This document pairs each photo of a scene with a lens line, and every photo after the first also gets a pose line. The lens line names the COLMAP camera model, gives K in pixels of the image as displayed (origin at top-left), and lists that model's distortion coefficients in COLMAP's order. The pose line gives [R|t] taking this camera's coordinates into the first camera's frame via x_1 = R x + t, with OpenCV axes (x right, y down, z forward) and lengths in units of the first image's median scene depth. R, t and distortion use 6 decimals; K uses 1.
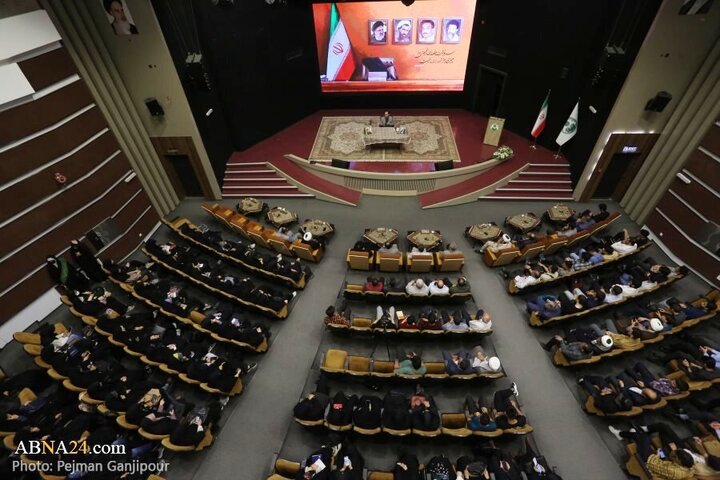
lens RADIAL K [[347.9, 0, 360.0], [0, 347.9, 240.0], [0, 0, 1]] dist [-0.077990, 0.037735]
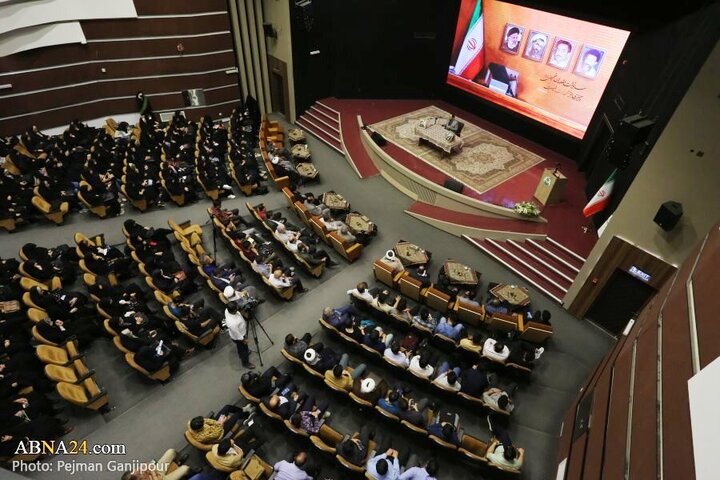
lens RADIAL K [[409.4, 0, 360.0], [0, 409.4, 240.0], [0, 0, 1]] dist [-0.067750, 0.043181]
pose [[0.670992, 0.532842, -0.515606, 0.835974], [-0.559384, 0.820223, 0.119679, -0.108832], [0.486682, 0.208118, 0.848427, 0.023148]]
